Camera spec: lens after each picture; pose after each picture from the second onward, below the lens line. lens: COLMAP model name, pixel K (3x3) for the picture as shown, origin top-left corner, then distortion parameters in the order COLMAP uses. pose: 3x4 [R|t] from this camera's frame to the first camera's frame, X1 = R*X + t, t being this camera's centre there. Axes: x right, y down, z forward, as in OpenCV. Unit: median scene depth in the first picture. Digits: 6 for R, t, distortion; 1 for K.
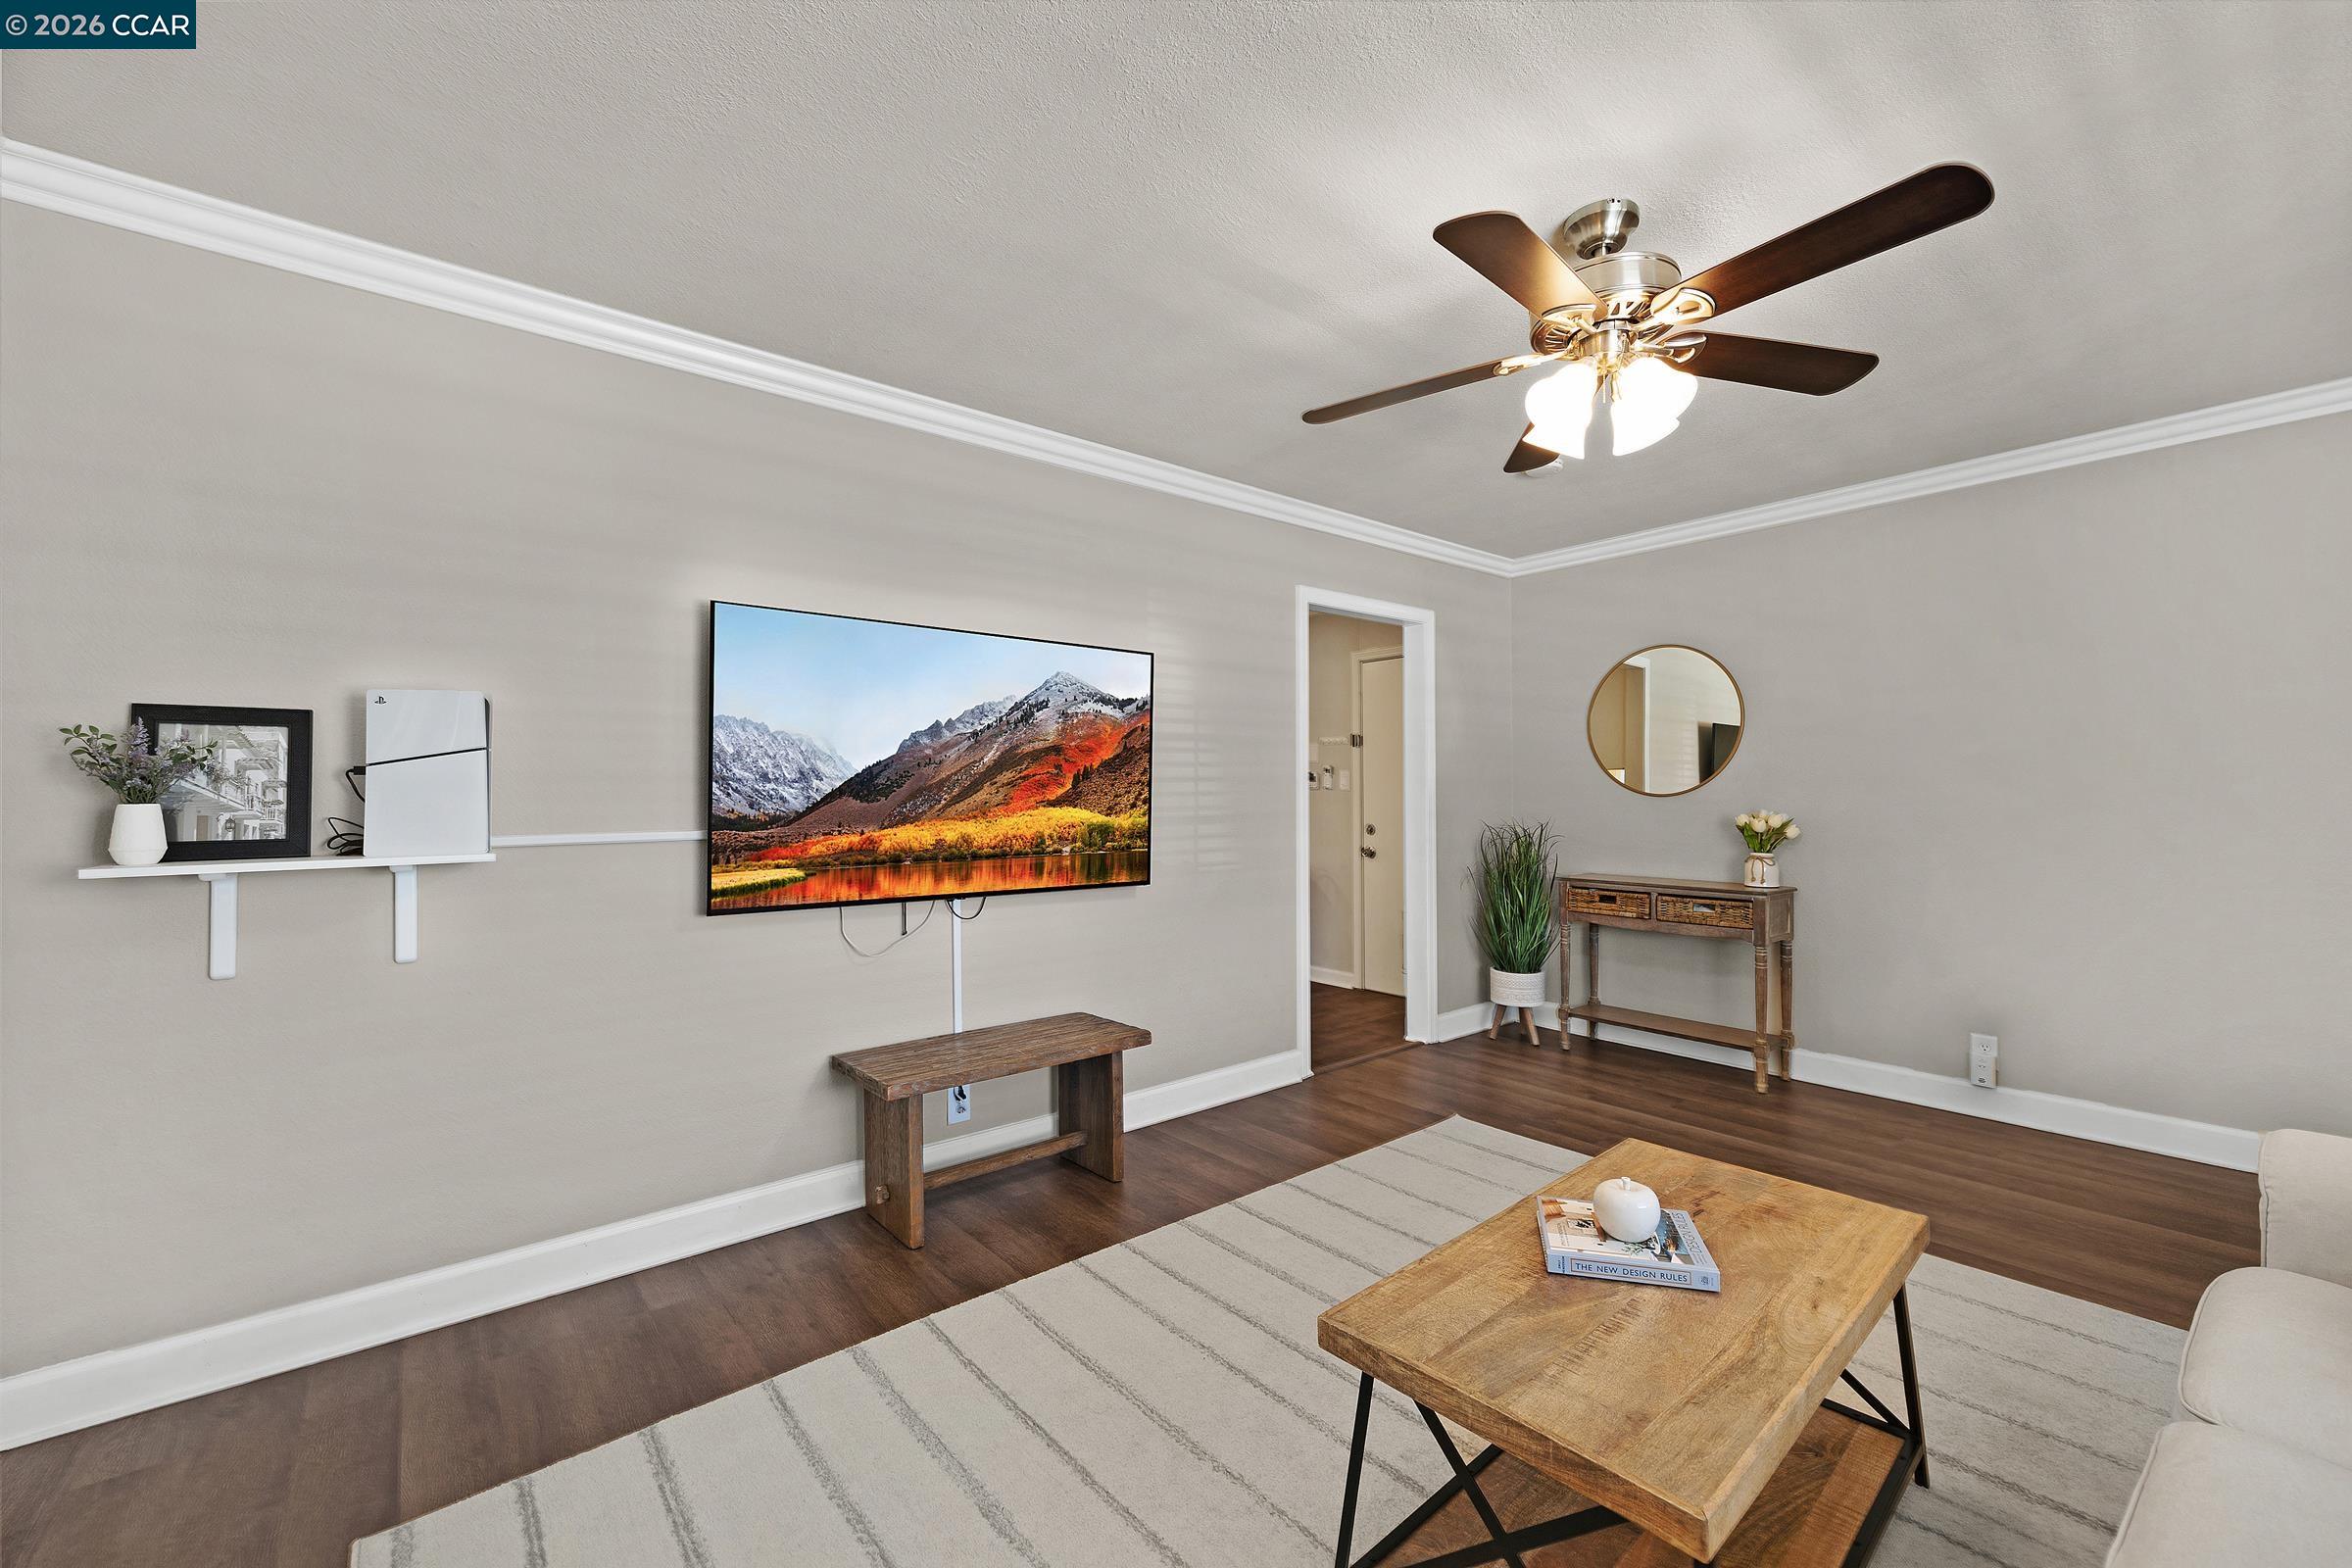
lens RADIAL K [[939.7, 0, 1182.8], [0, 939.7, 786.5], [0, 0, 1]] dist [-0.002253, 0.000086]
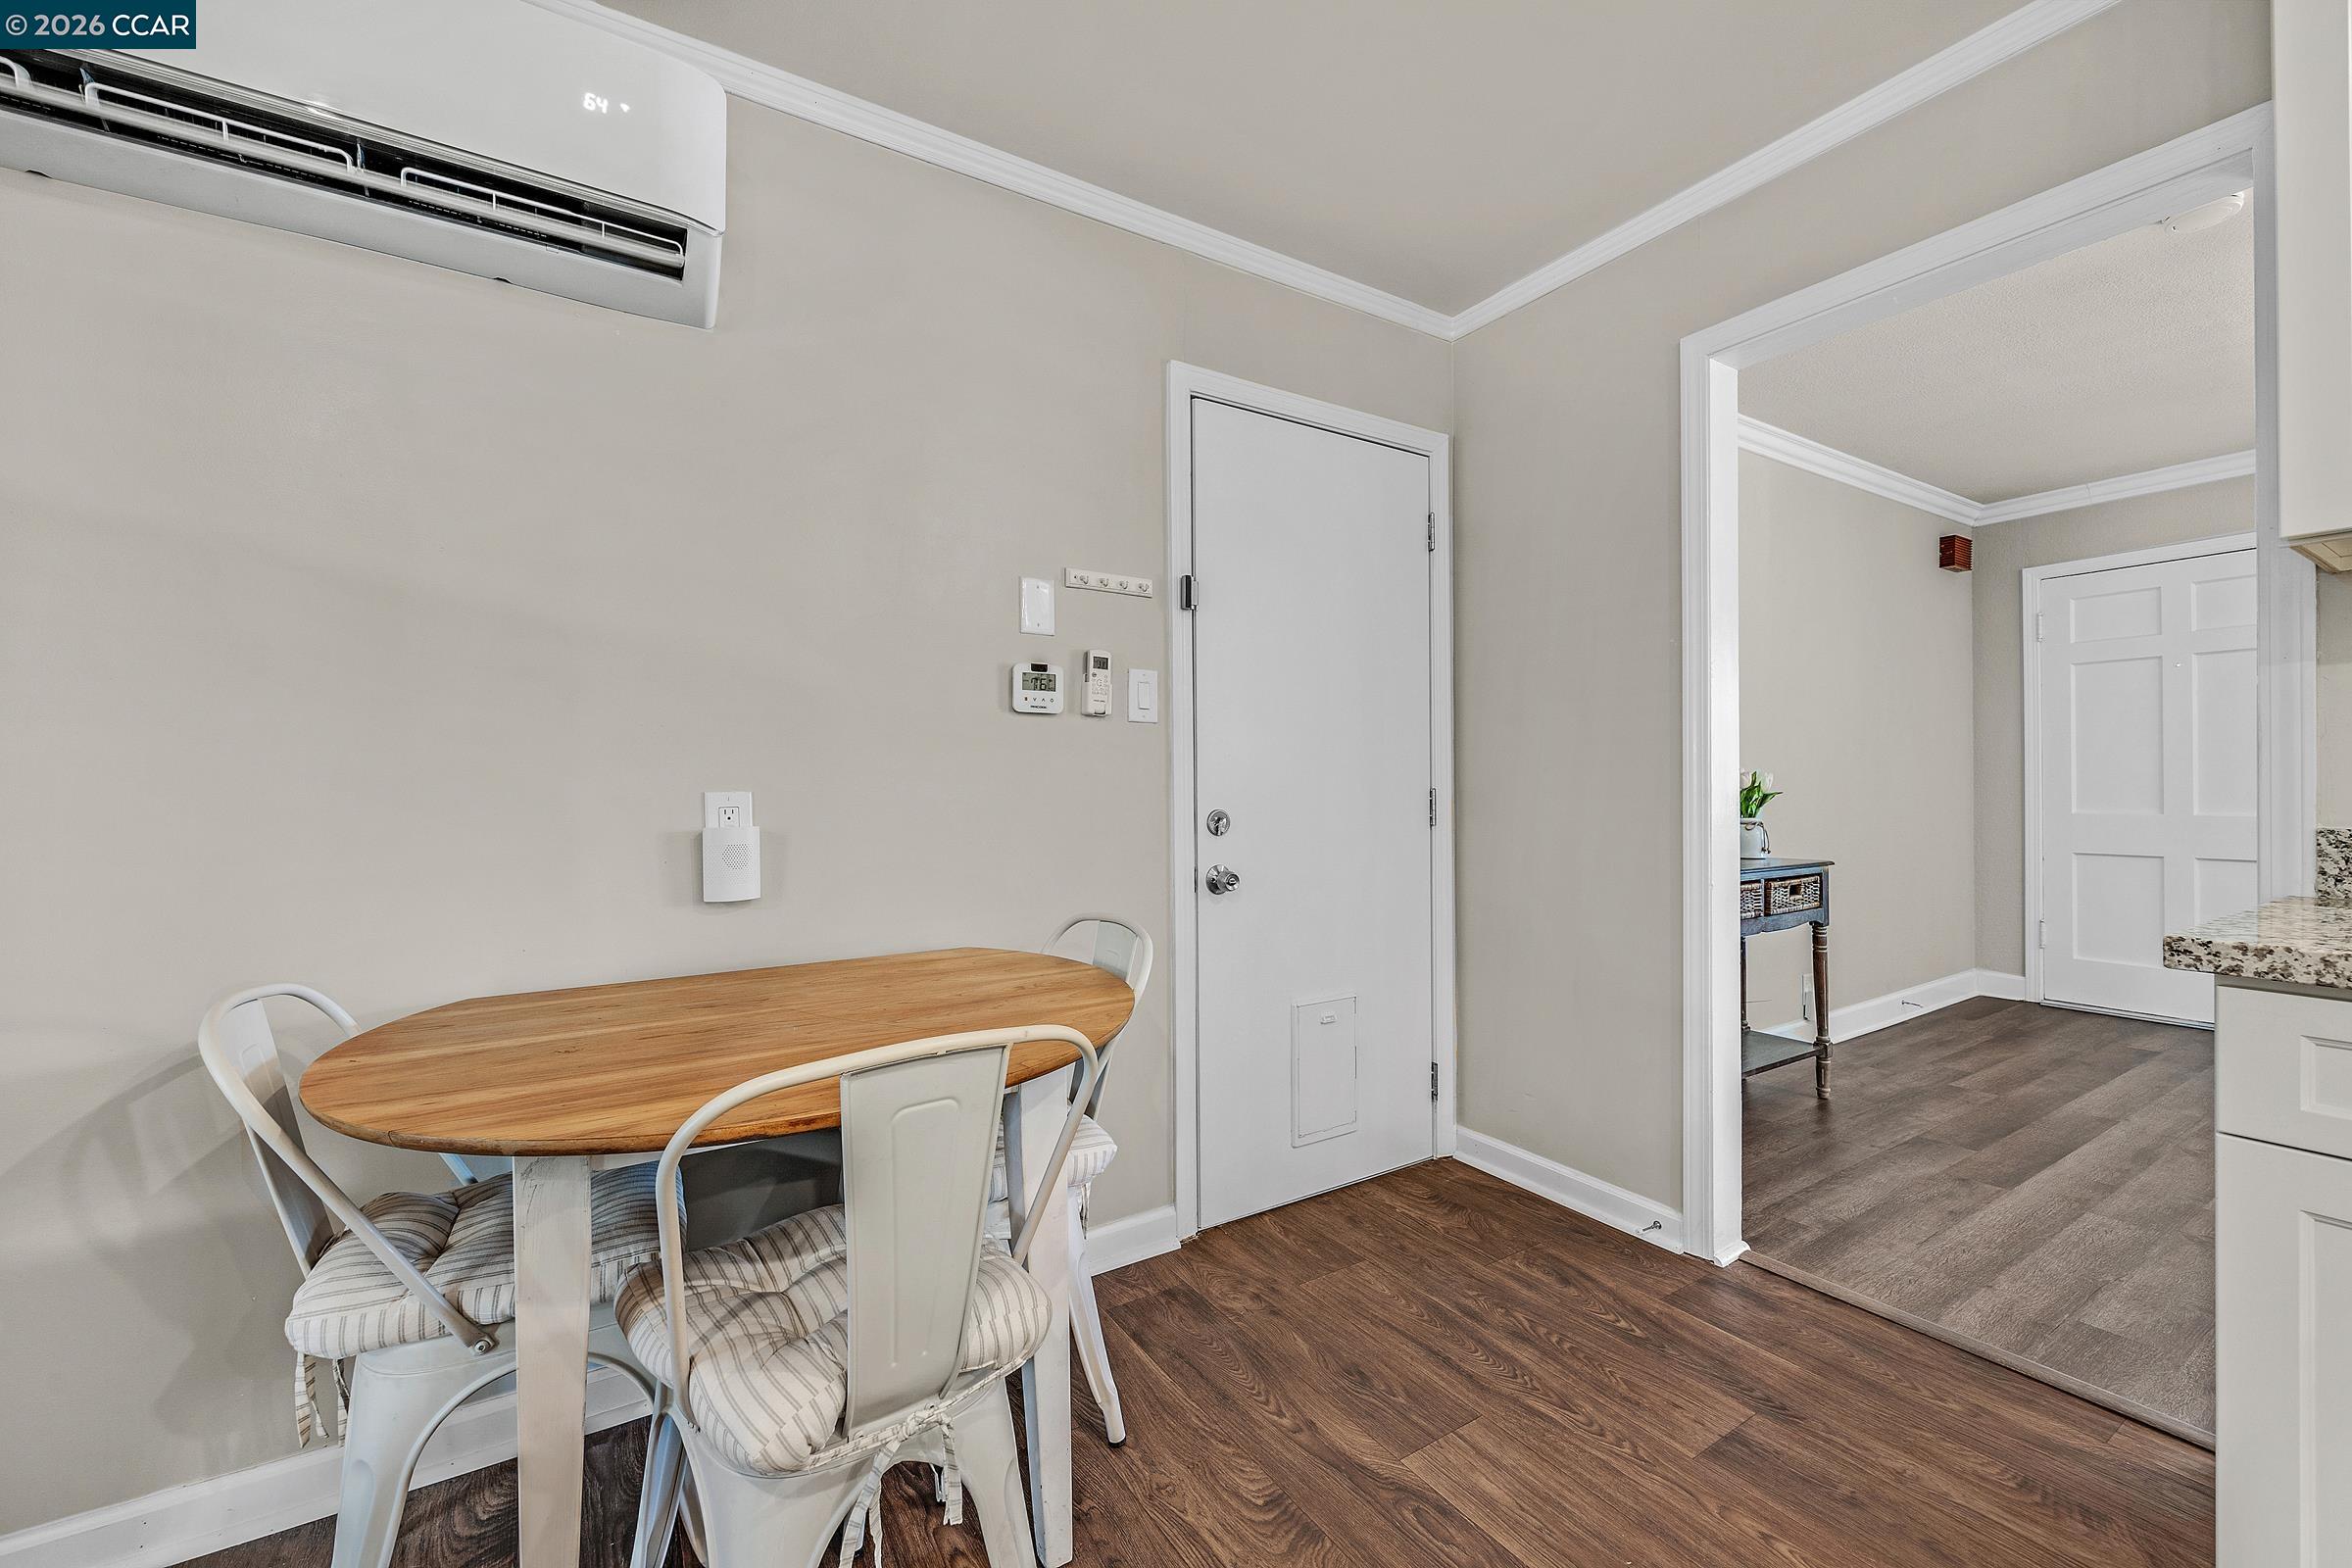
lens RADIAL K [[939.7, 0, 1182.8], [0, 939.7, 786.5], [0, 0, 1]] dist [-0.002253, 0.000086]
pose [[0.127190, -0.000007, 0.991878, -0.301486], [-0.004337, 0.999990, 0.000564, 0.045977], [-0.991869, -0.004374, 0.127189, 1.465919]]
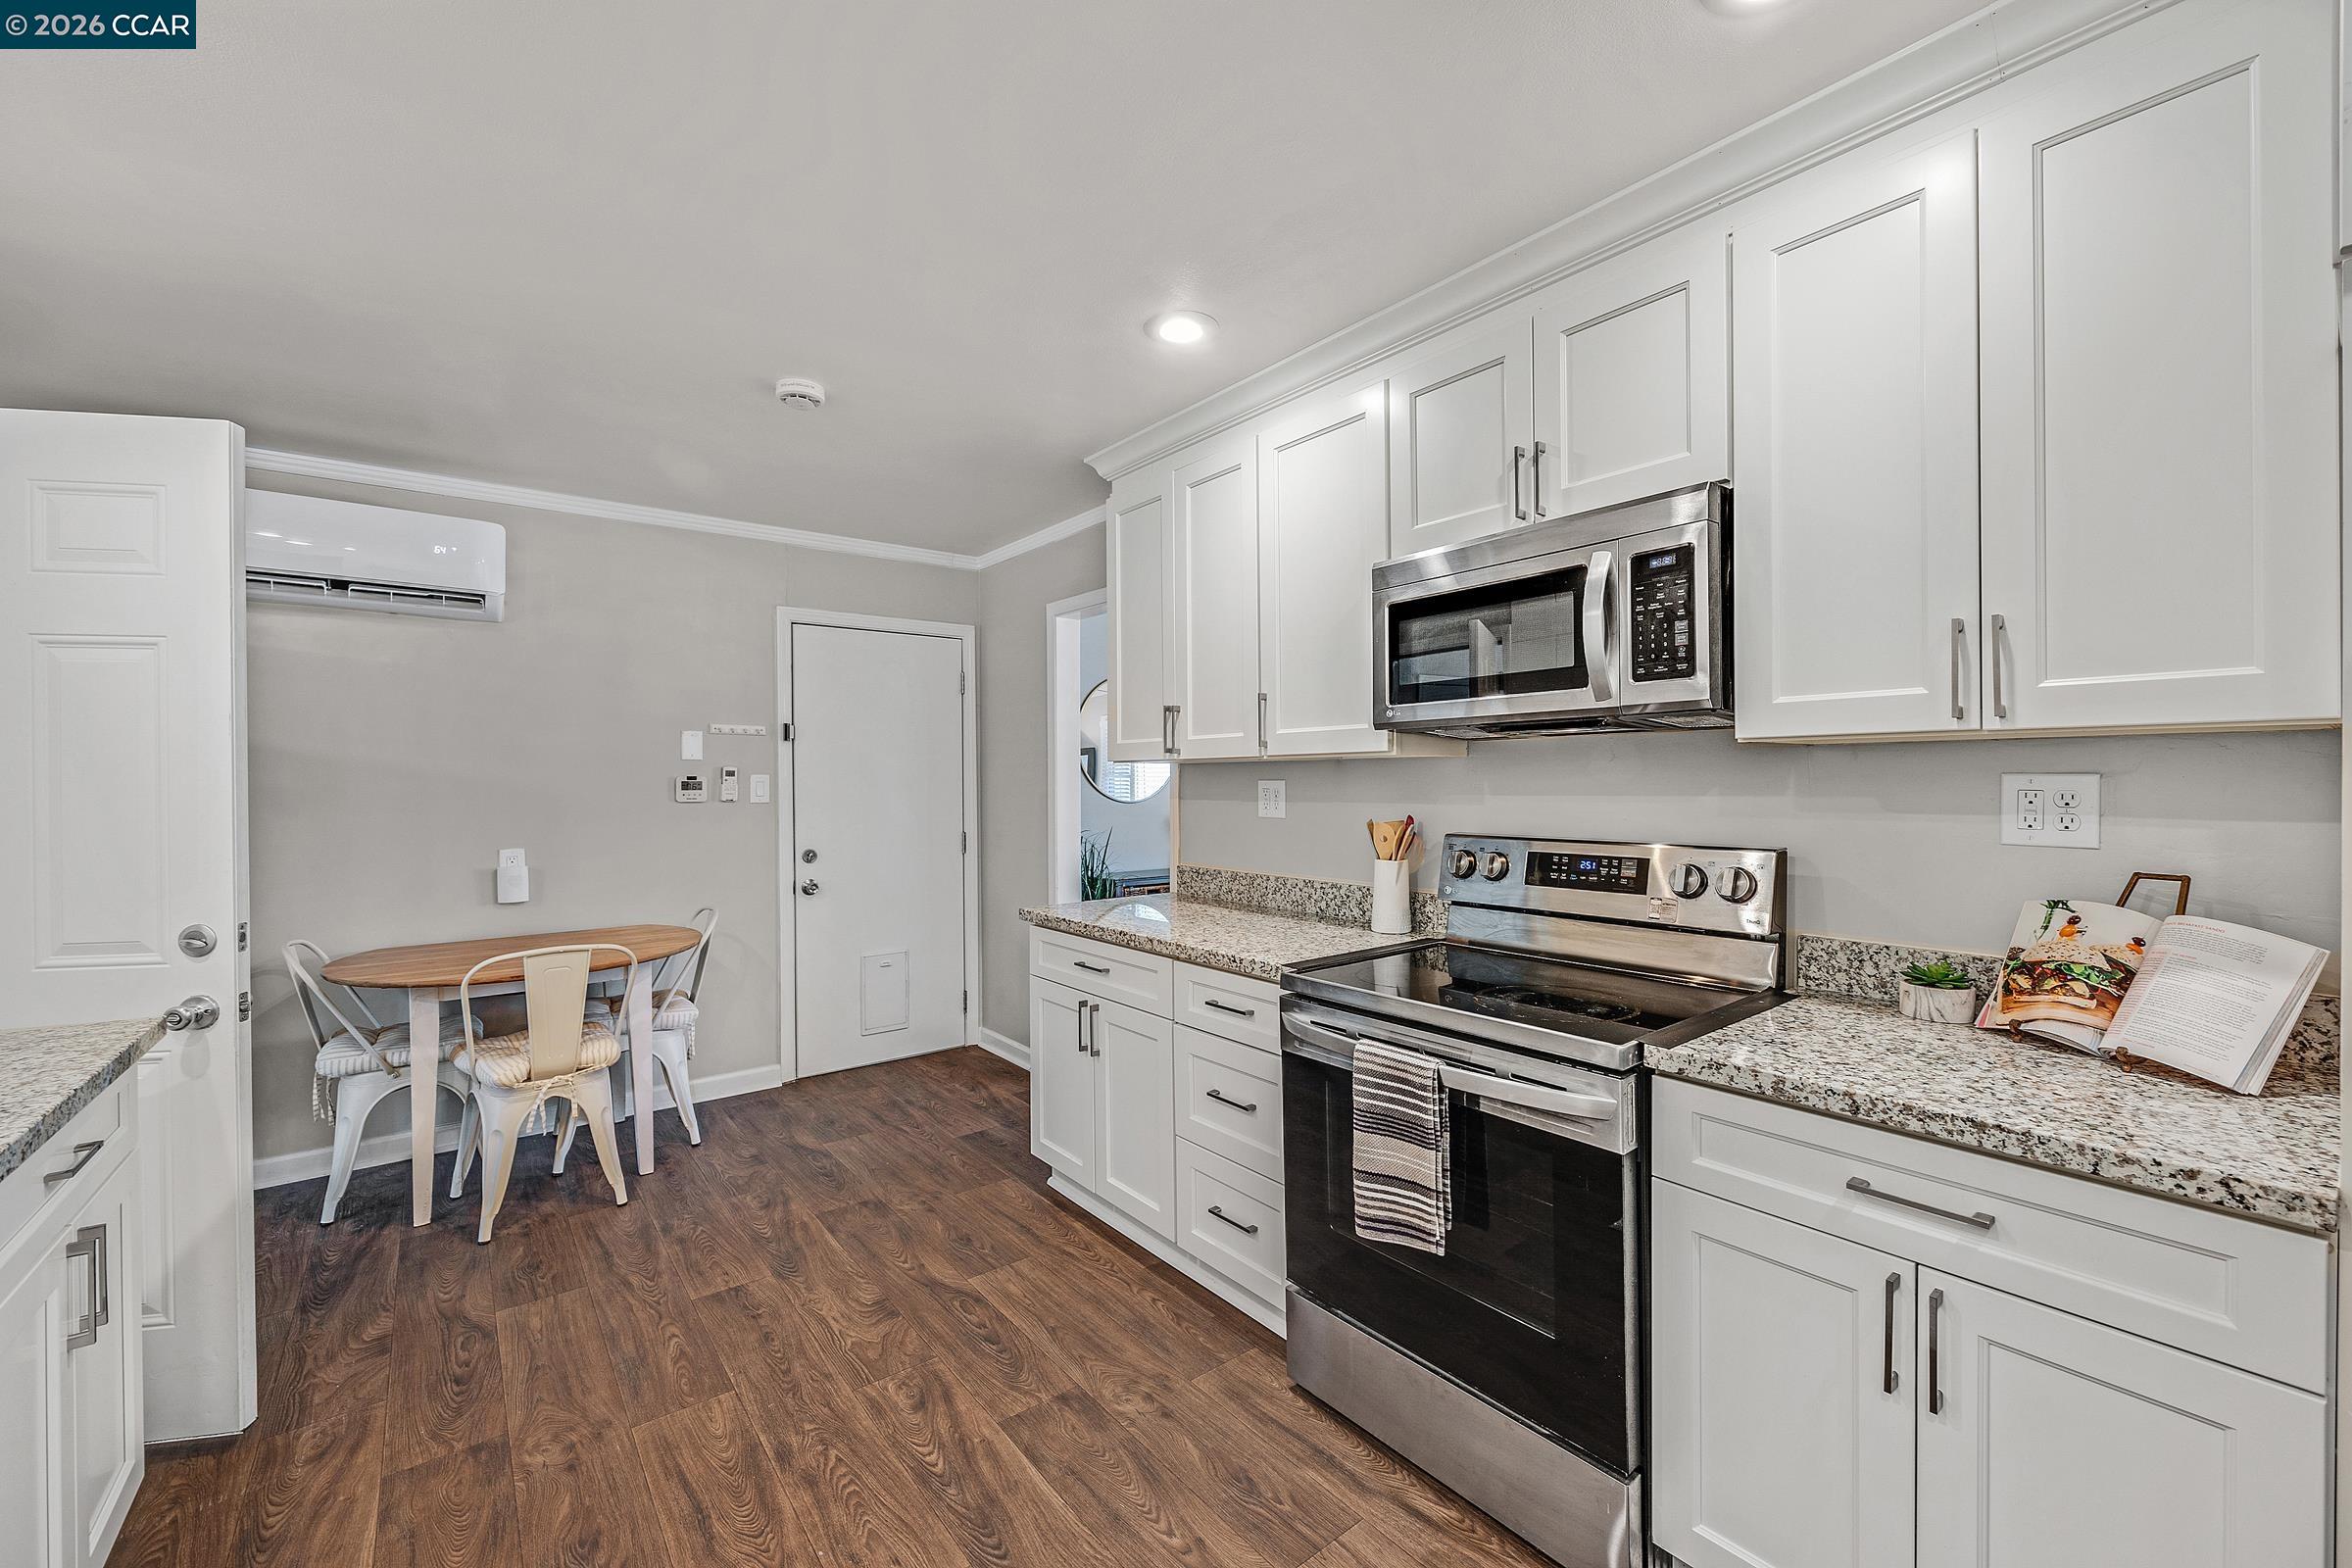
lens RADIAL K [[939.7, 0, 1182.8], [0, 939.7, 786.5], [0, 0, 1]] dist [-0.002253, 0.000086]
pose [[0.024745, -0.005939, 0.999676, -0.790627], [-0.002909, 0.999978, 0.006013, -0.020214], [-0.999690, -0.003057, 0.024728, 1.054374]]
